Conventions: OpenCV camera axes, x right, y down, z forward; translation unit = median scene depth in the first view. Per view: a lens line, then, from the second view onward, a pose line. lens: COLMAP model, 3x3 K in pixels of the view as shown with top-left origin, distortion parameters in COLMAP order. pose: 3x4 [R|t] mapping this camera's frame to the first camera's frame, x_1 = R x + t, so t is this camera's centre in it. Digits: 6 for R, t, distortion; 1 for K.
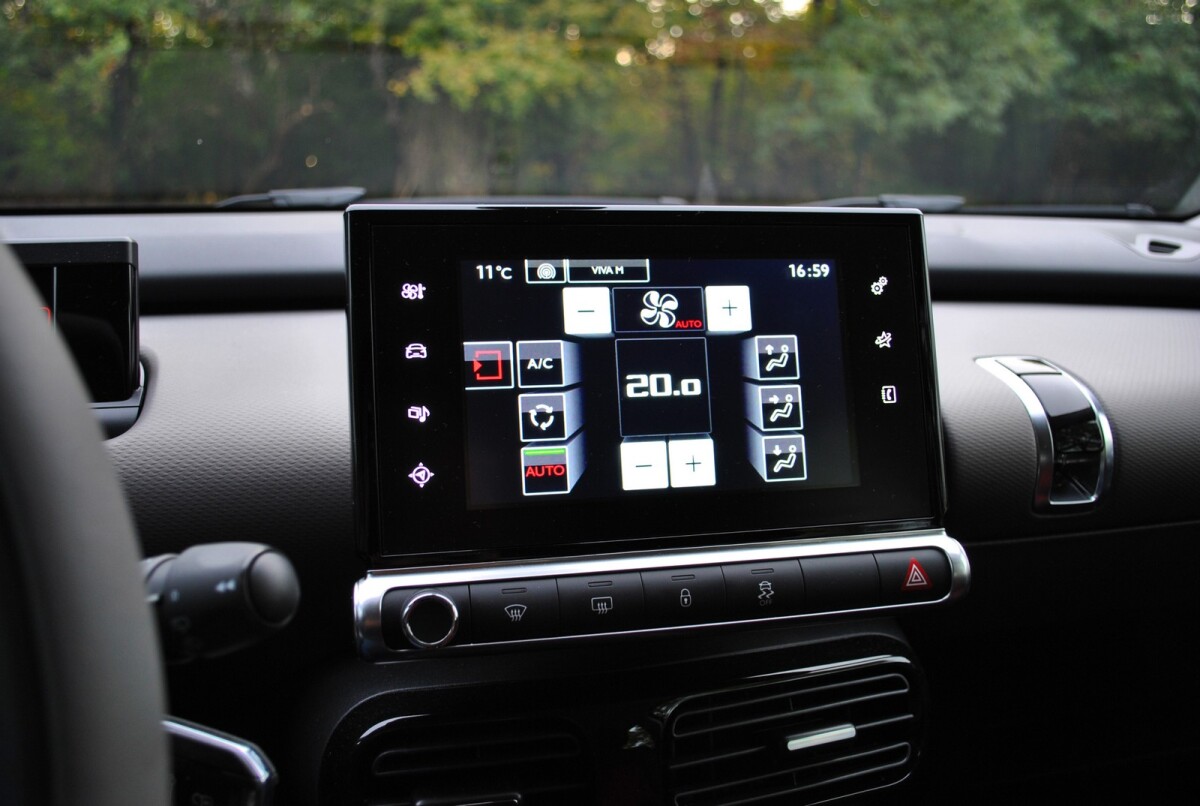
lens RADIAL K [[1008.1, 0, 604.7], [0, 1008.1, 395.2], [0, 0, 1]] dist [-0.078434, 0.004795]
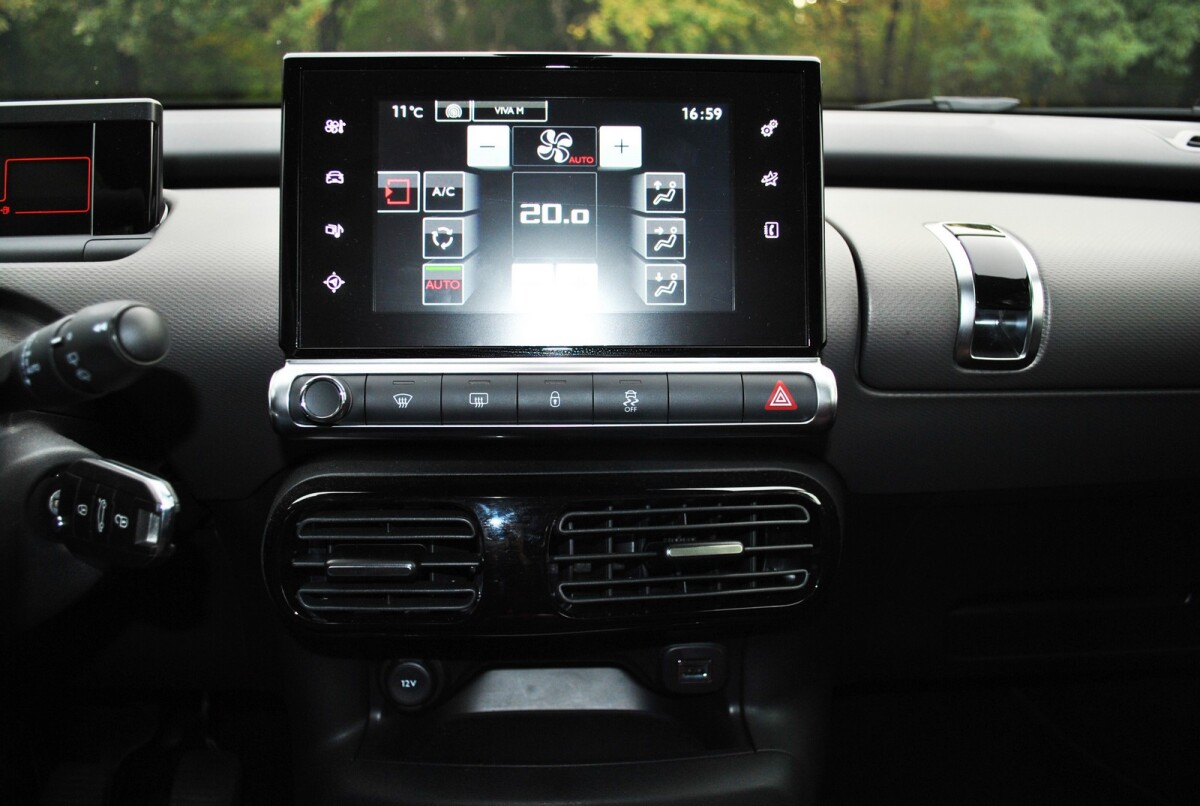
lens RADIAL K [[953.3, 0, 593.8], [0, 953.3, 400.7], [0, 0, 1]] dist [-0.081734, 0.006040]
pose [[0.983483, 0.046366, -0.174963, 0.294157], [-0.032876, 0.996314, 0.079226, 0.111128], [0.177992, -0.072165, 0.981382, -0.040455]]
